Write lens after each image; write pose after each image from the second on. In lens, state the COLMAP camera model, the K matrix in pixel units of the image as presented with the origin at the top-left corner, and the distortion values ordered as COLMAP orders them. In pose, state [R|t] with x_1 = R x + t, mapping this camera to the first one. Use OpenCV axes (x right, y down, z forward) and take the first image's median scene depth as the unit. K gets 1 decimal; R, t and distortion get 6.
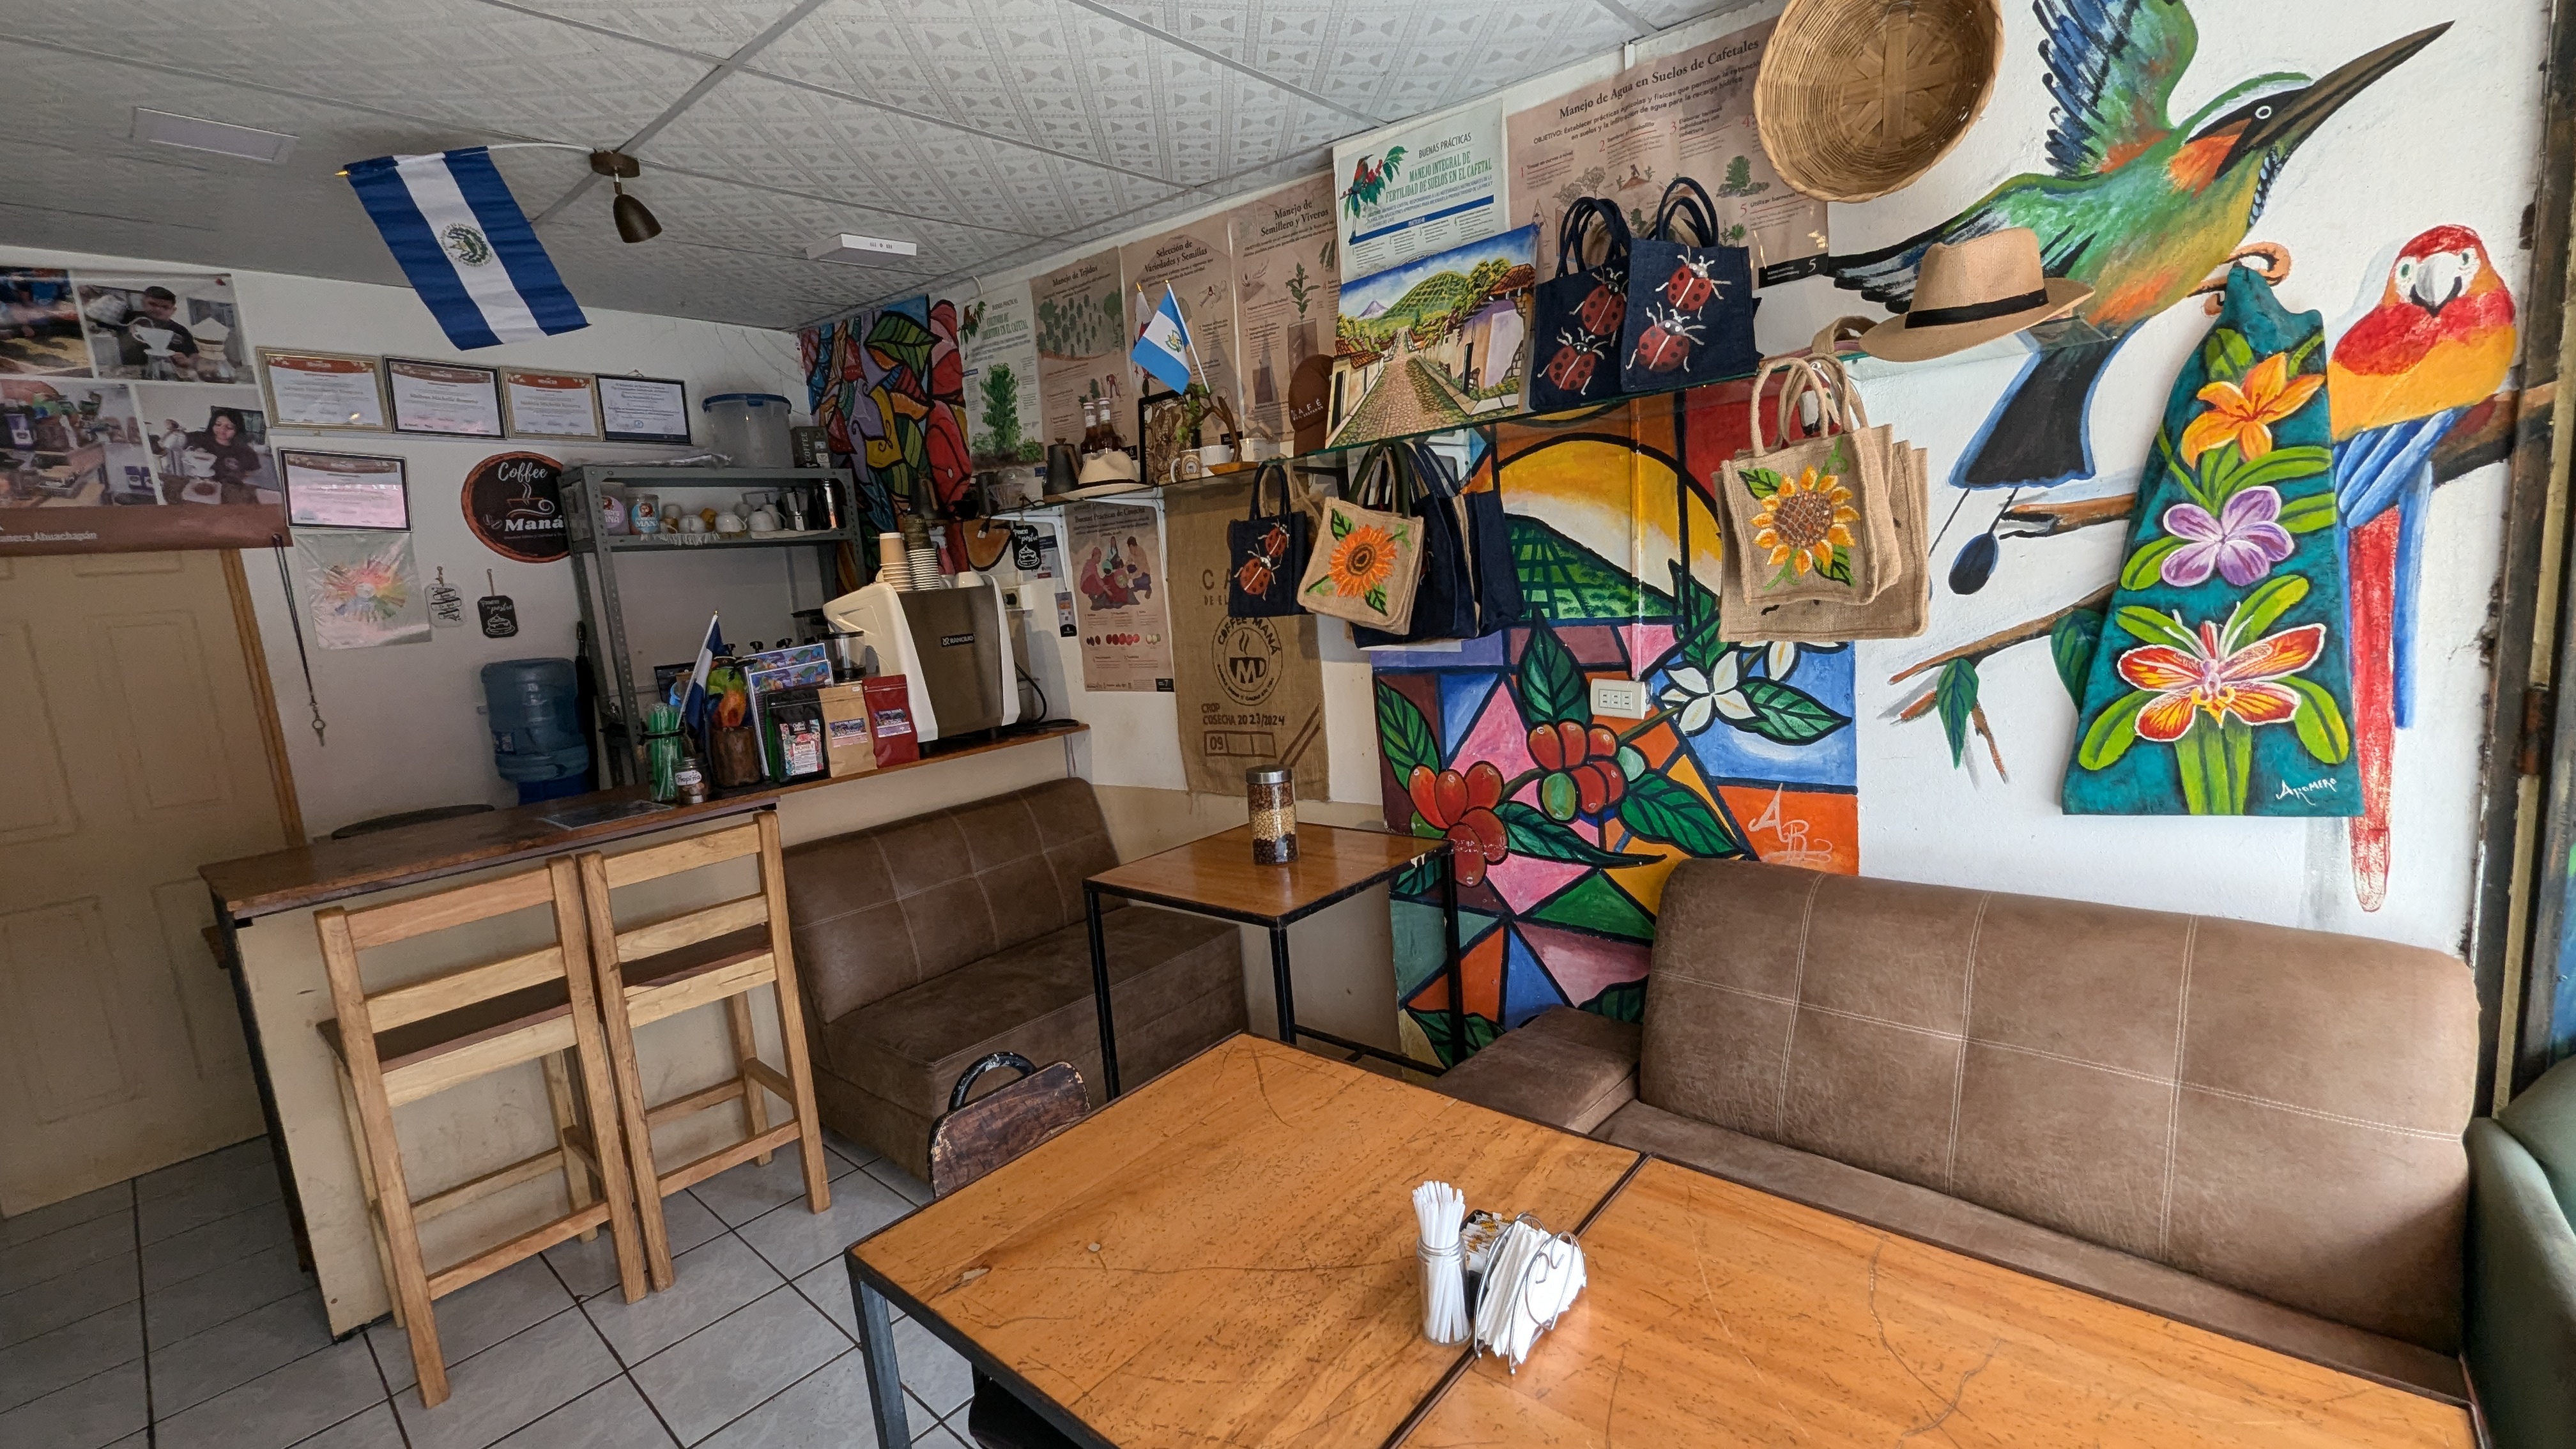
lens RADIAL K [[1066.0, 0, 1294.7], [0, 1066.0, 728.8], [0, 0, 1]] dist [0.003831, -0.001828]
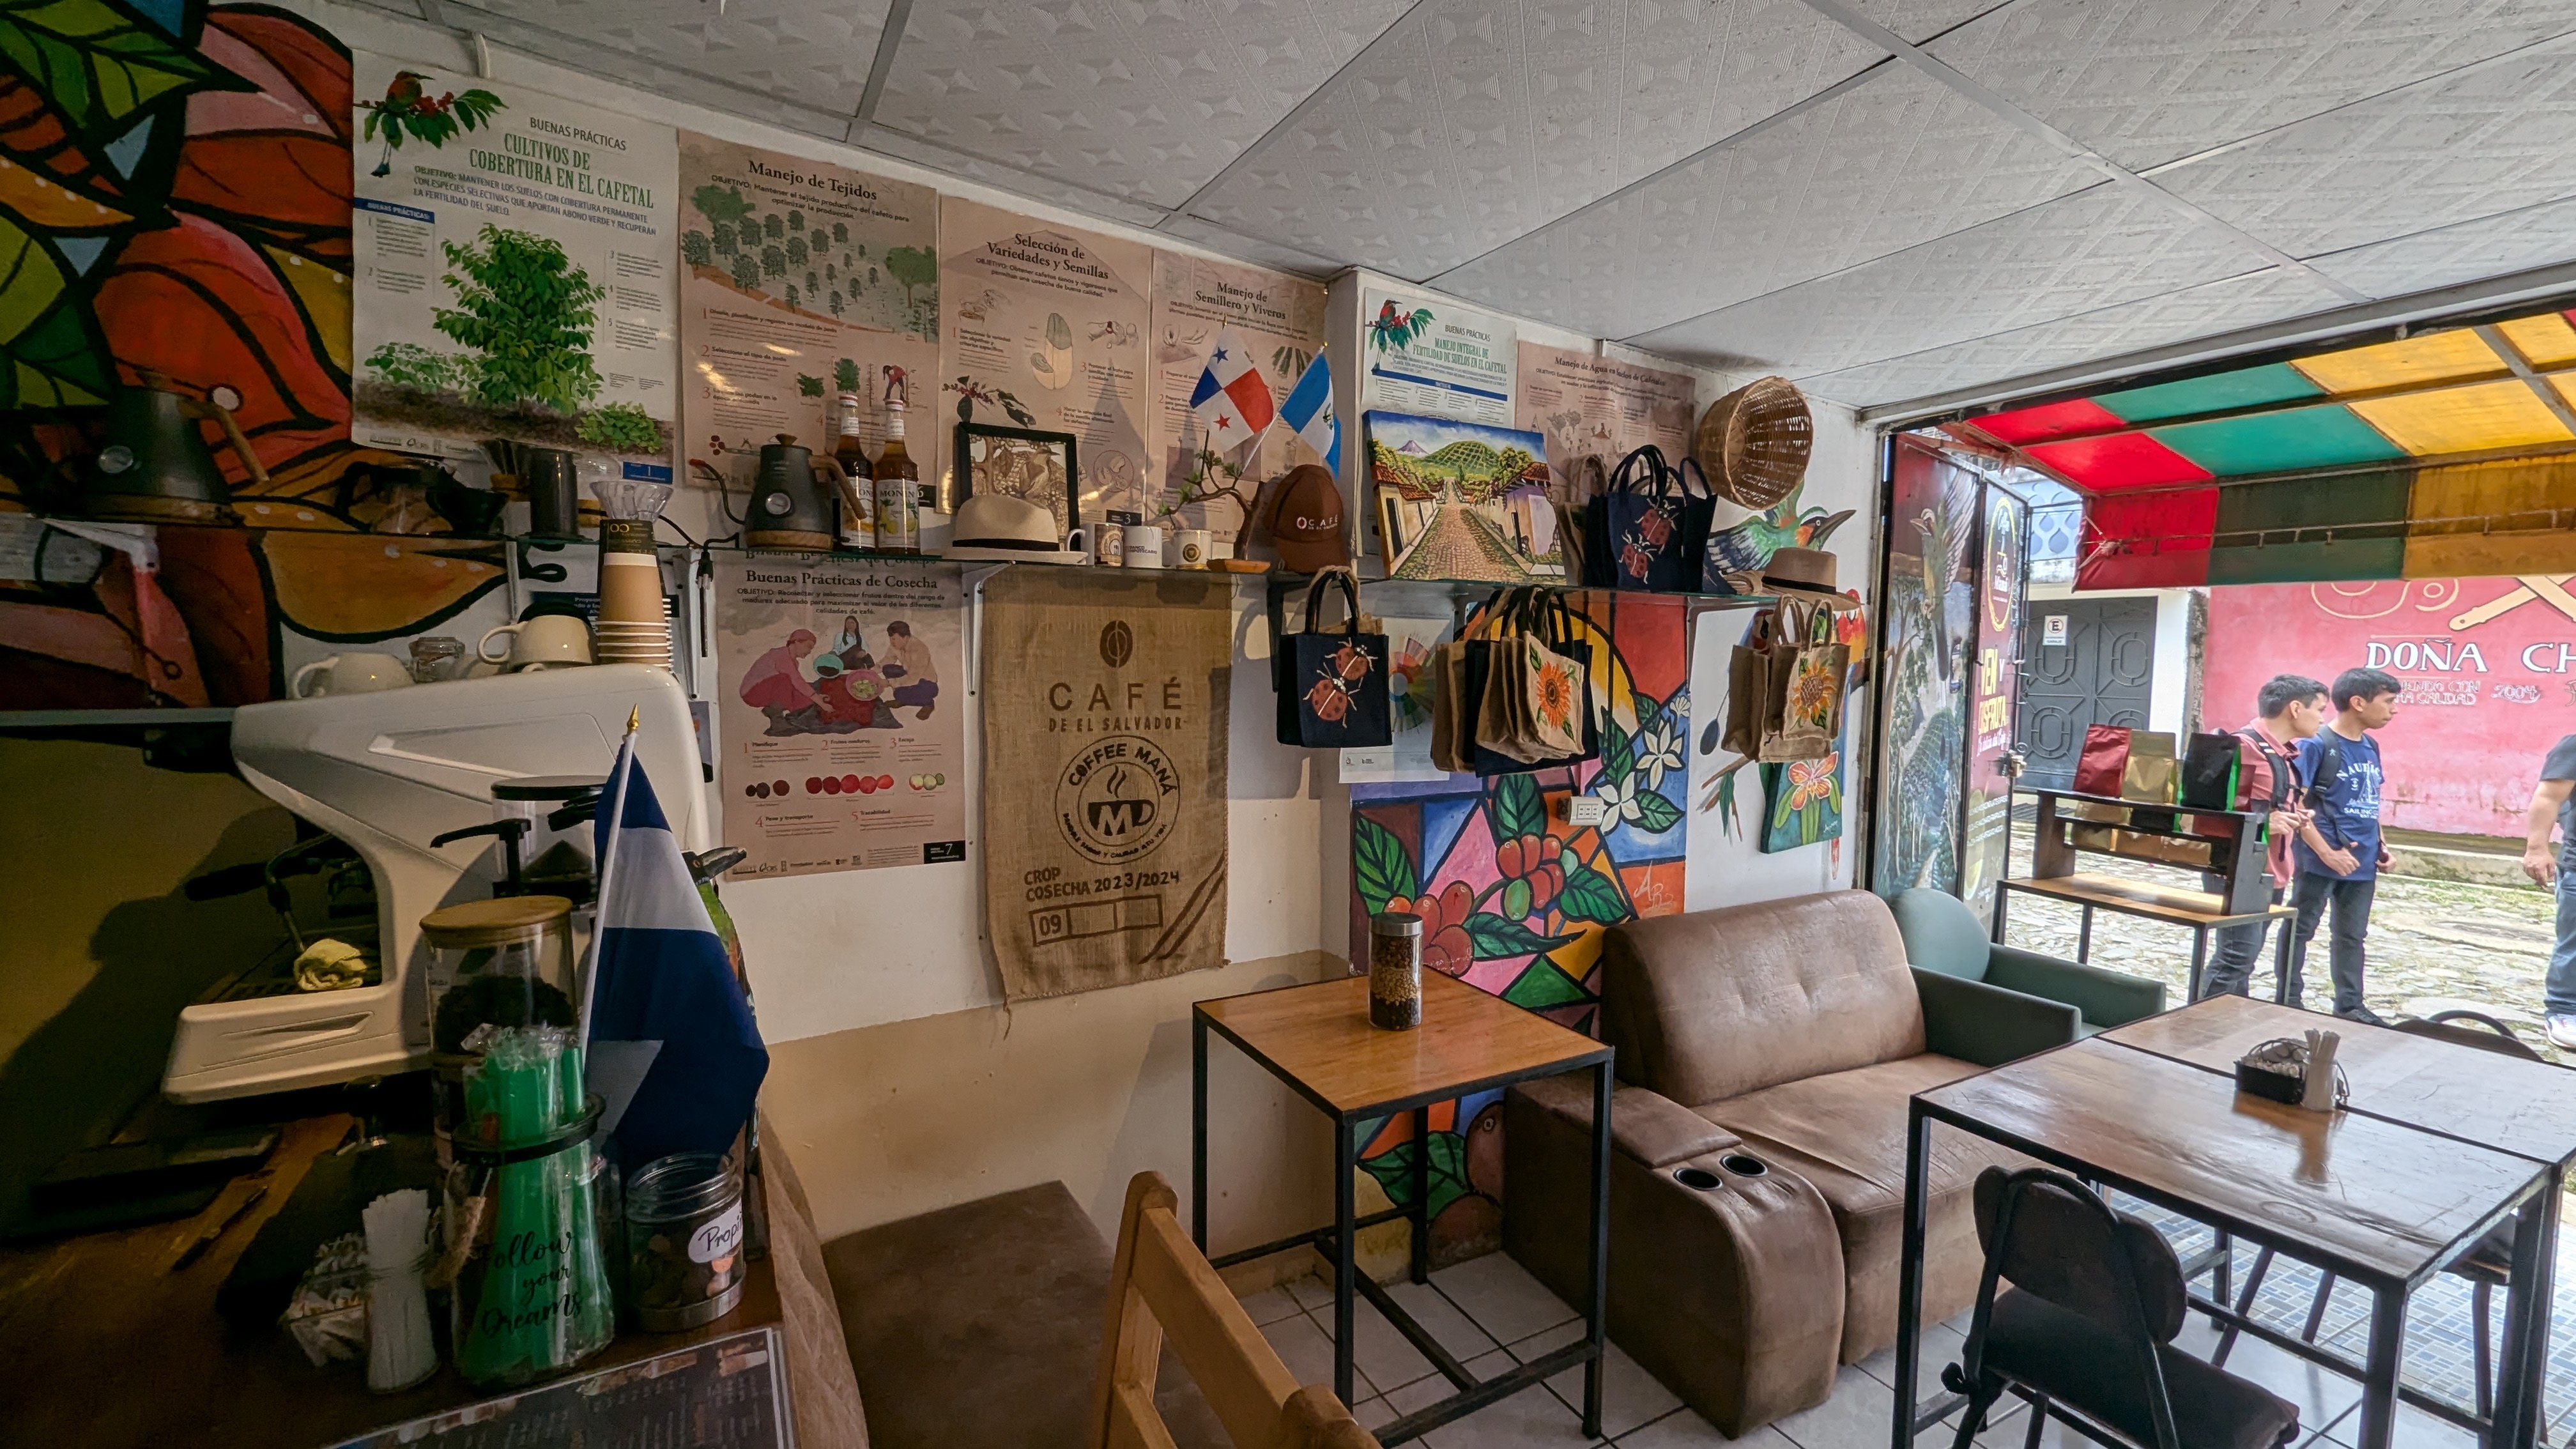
lens RADIAL K [[1066.0, 0, 1294.7], [0, 1066.0, 728.8], [0, 0, 1]] dist [0.003831, -0.001828]
pose [[0.335446, 0.023070, 0.941777, -0.724937], [0.101666, 0.992975, -0.060536, -0.059565], [-0.936558, 0.116054, 0.330744, 0.628372]]
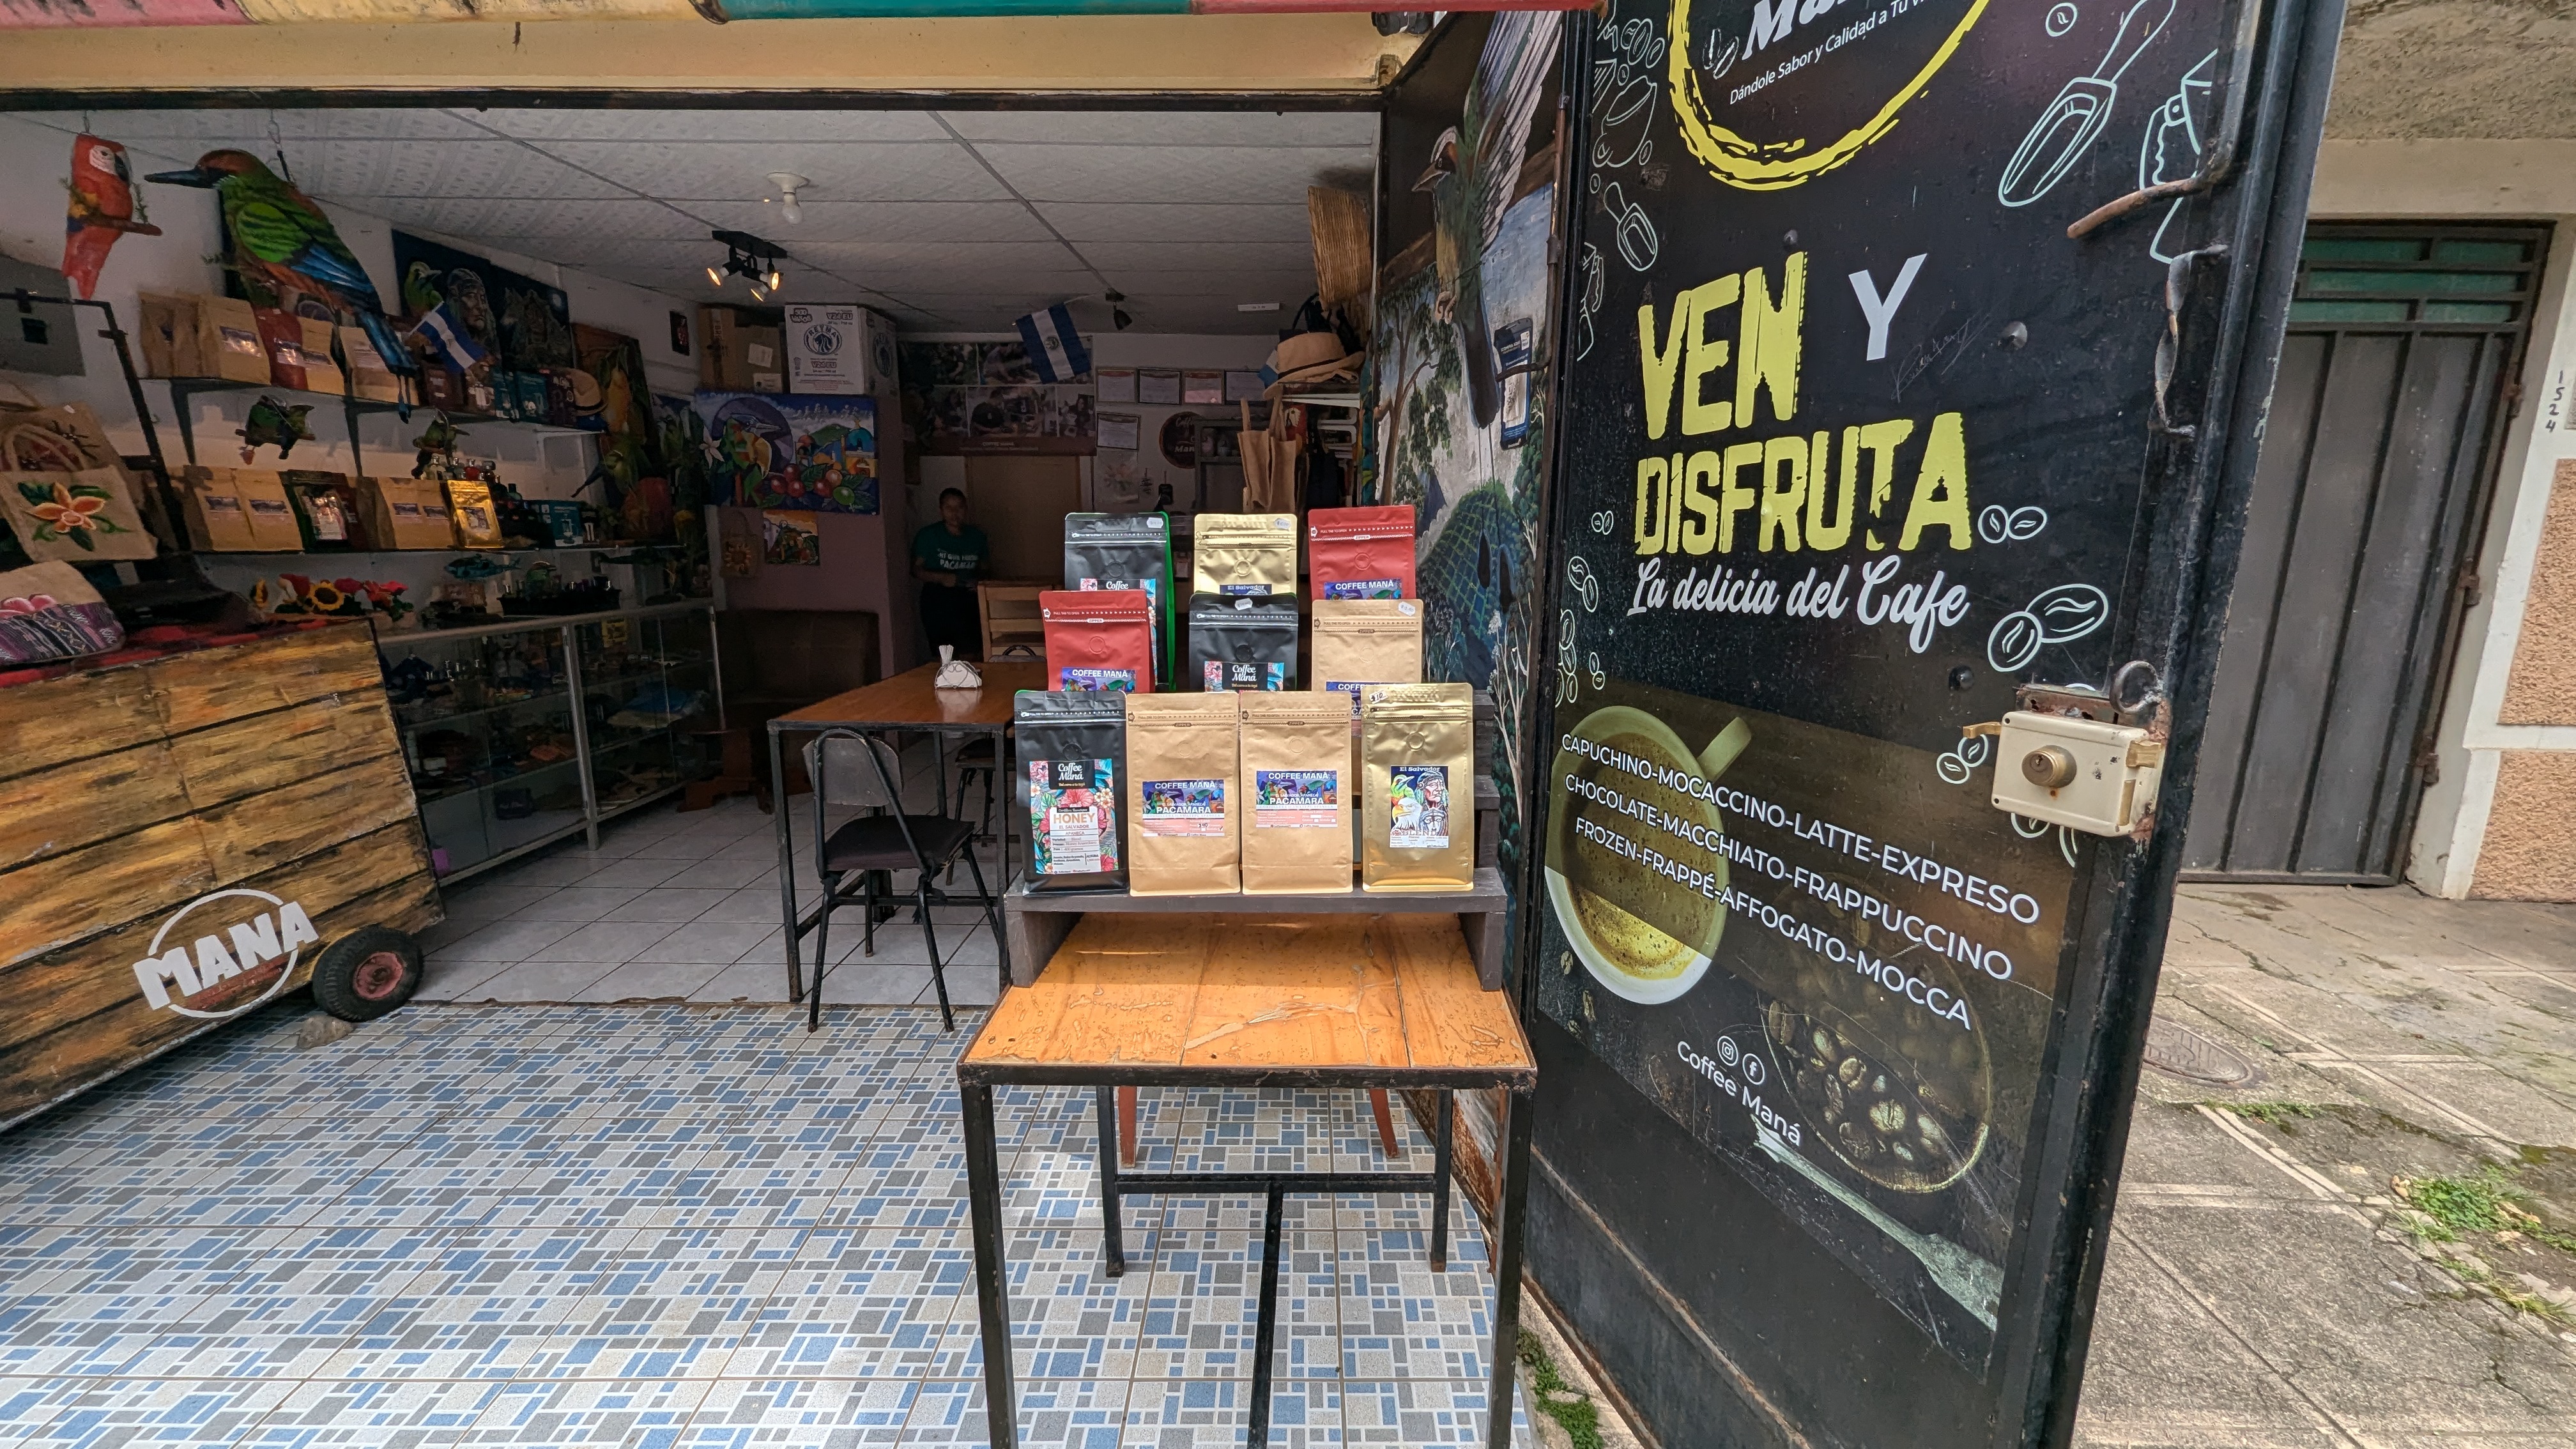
lens RADIAL K [[1009.6, 0, 1288.0], [0, 1009.6, 724.5], [0, 0, 1]] dist [0.001356, 0.000062]
pose [[0.659251, 0.228510, -0.716360, 1.080326], [-0.172193, 0.973266, 0.151995, -0.012802], [0.731941, 0.023150, 0.680974, -0.161990]]
